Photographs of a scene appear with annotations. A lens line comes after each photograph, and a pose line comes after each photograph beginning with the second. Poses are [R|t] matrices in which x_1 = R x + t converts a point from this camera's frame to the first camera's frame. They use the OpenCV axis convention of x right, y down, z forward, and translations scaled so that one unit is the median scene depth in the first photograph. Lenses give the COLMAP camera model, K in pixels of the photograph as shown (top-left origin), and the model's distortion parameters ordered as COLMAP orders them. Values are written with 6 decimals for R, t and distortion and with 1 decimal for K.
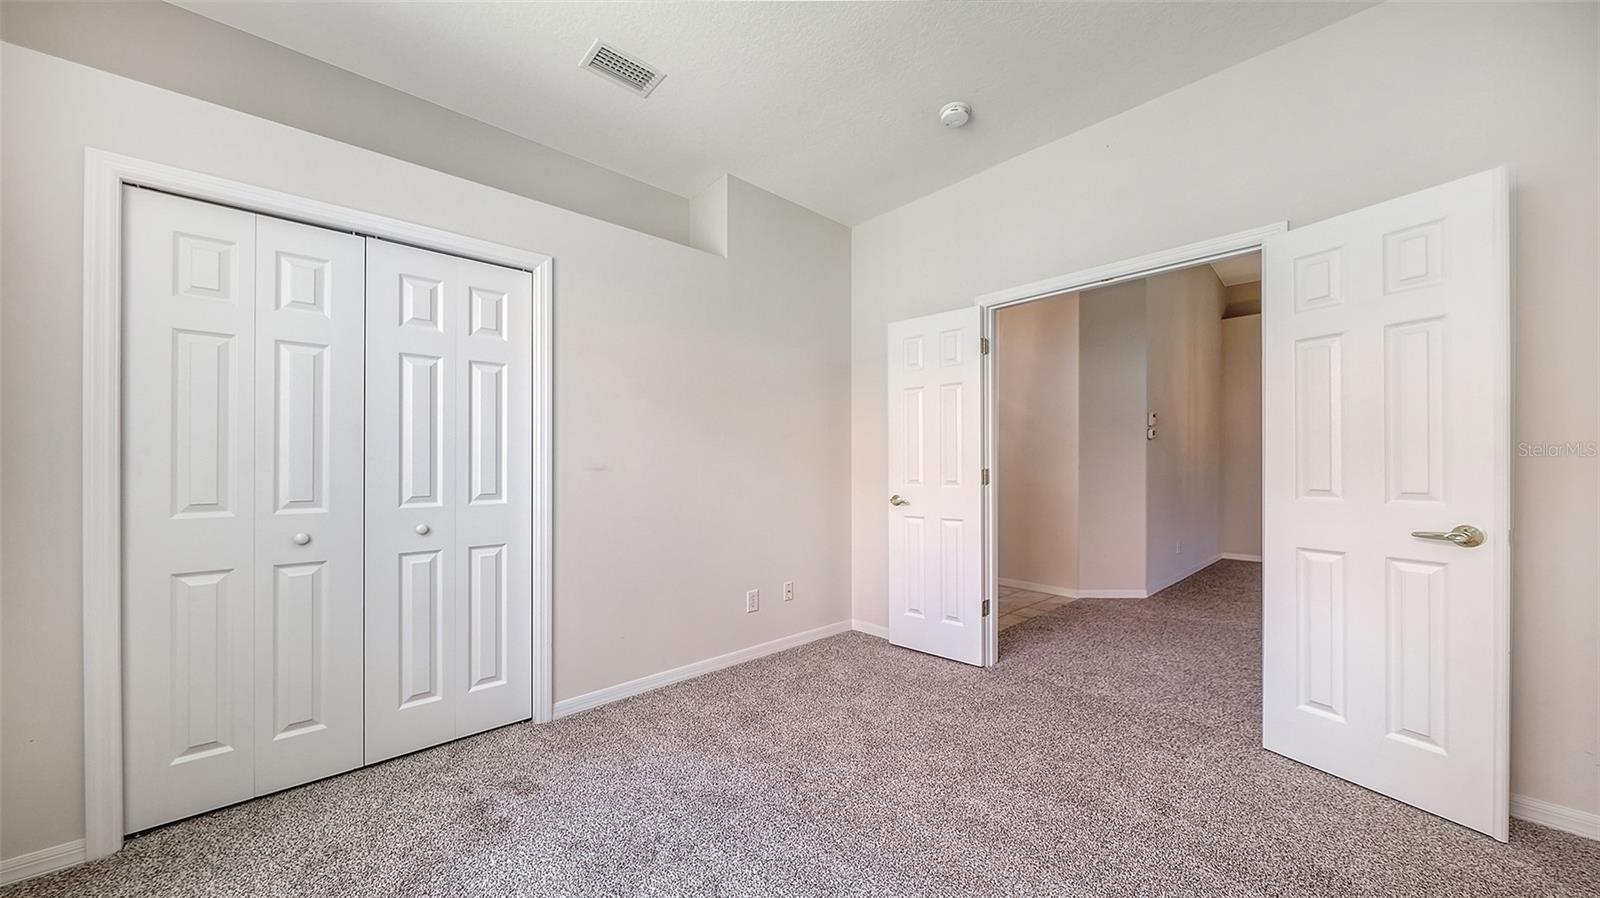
lens RADIAL K [[562.1, 0, 794.1], [0, 562.1, 455.8], [0, 0, 1]] dist [-0.005706, -0.000495]
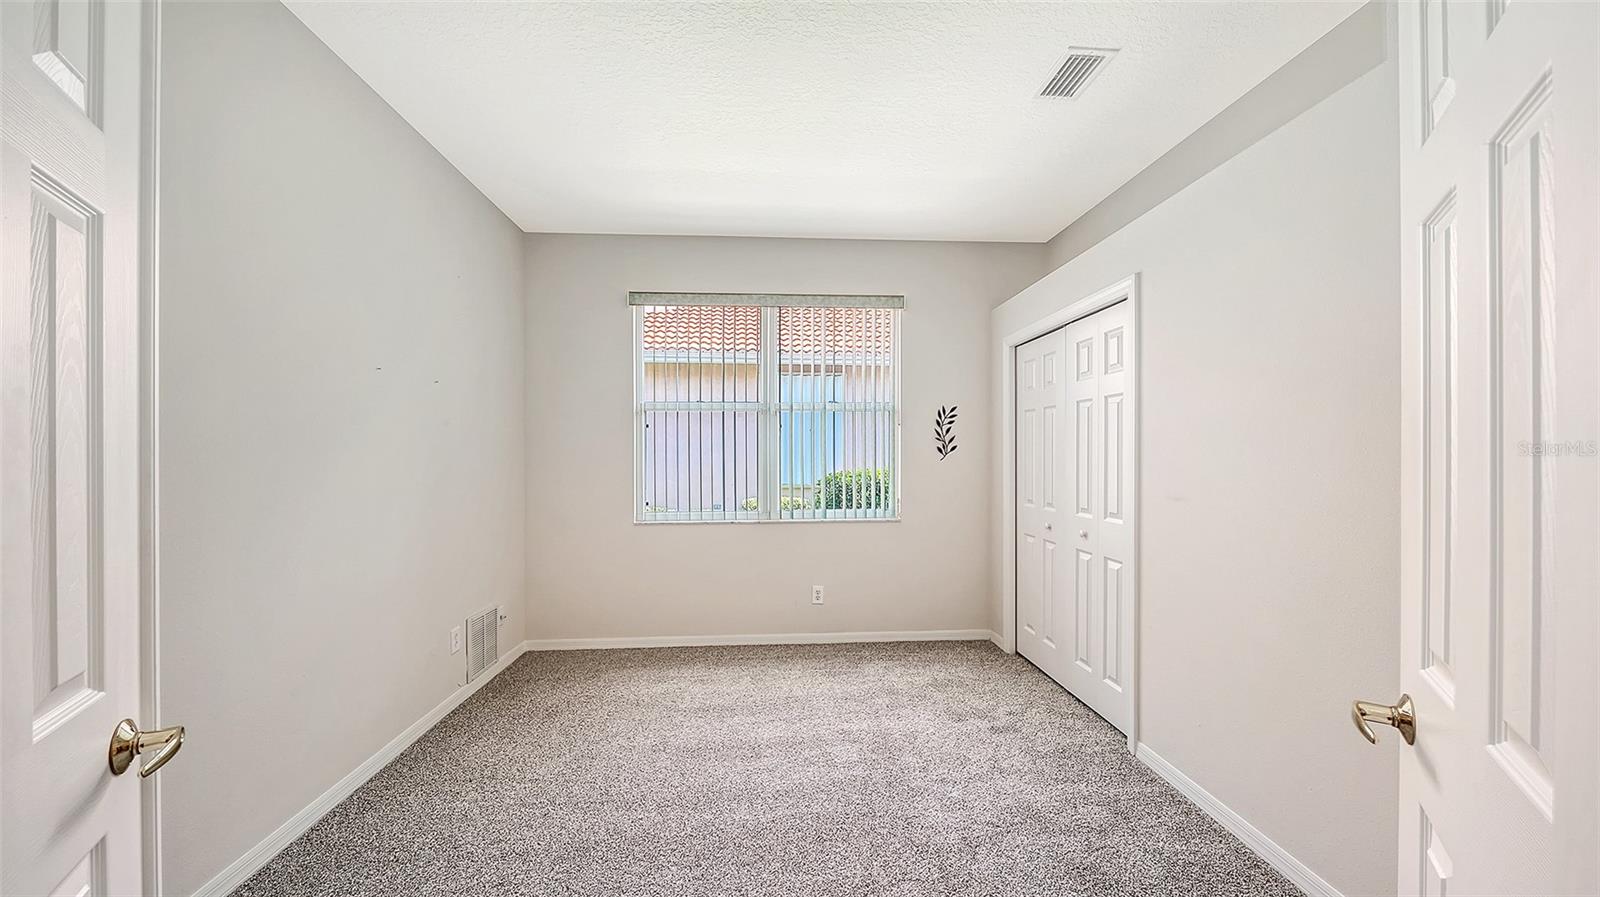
lens RADIAL K [[562.1, 0, 790.5], [0, 562.1, 451.3], [0, 0, 1]] dist [-0.005706, -0.000495]
pose [[-0.631346, 0.000076, -0.775501, 0.764990], [0.009397, 0.999927, -0.007552, -0.054619], [0.775444, -0.012055, -0.631301, 1.289465]]
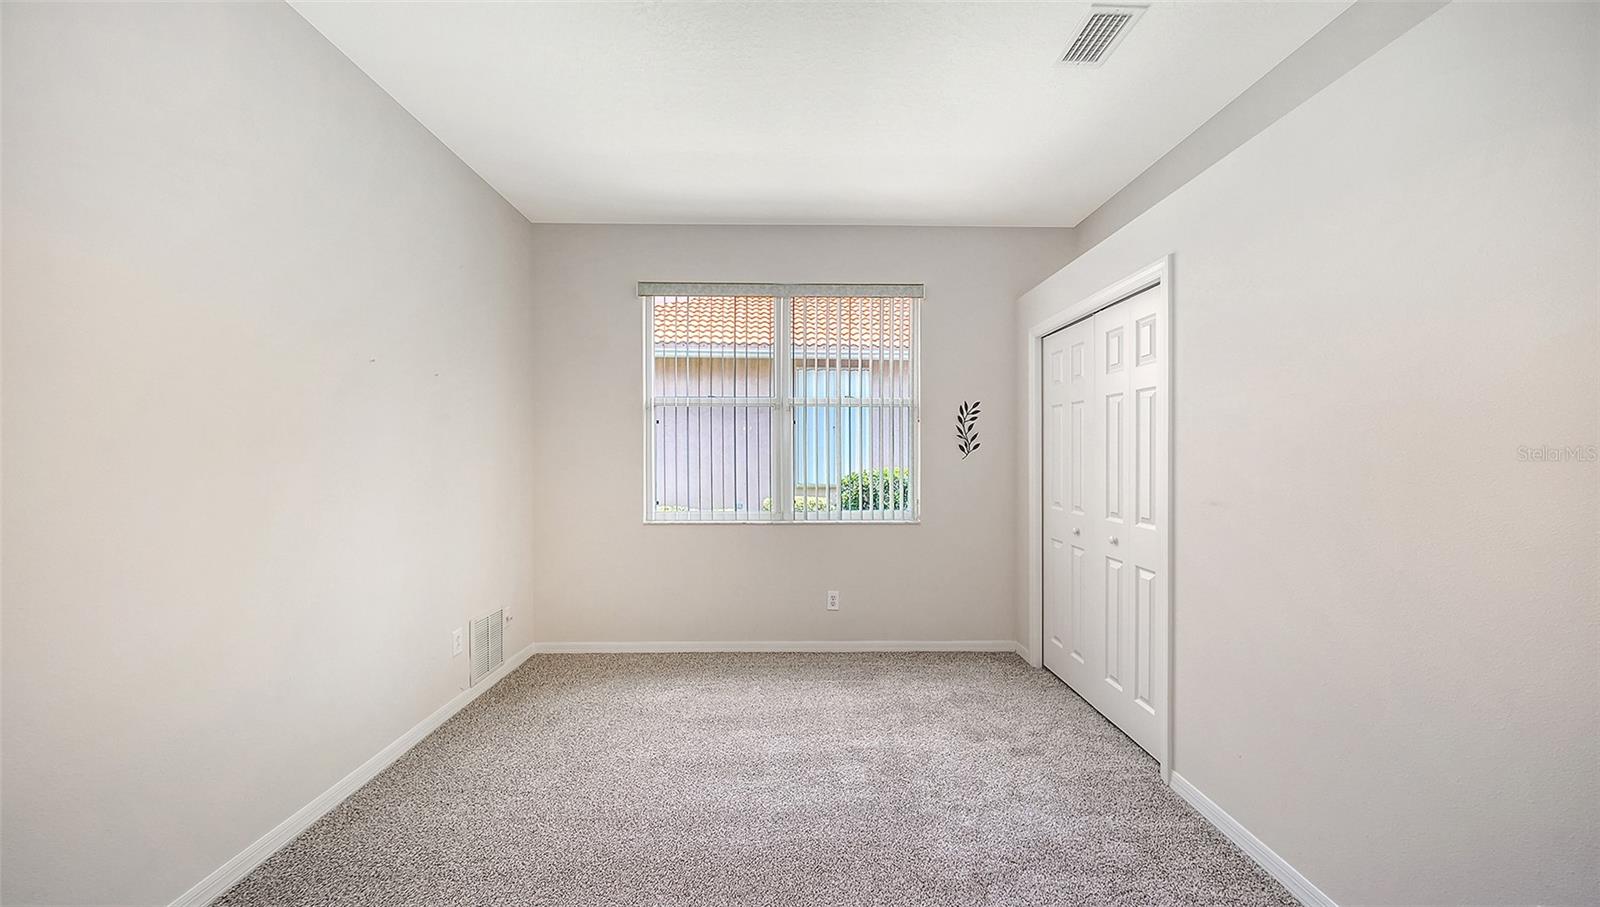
lens RADIAL K [[571.8, 0, 805.7], [0, 571.8, 445.8], [0, 0, 1]] dist [-0.005124, -0.000832]
pose [[-0.656874, -0.008250, -0.753955, 0.682712], [0.004218, 0.999884, -0.014616, -0.052535], [0.753988, -0.012781, -0.656764, 1.299086]]
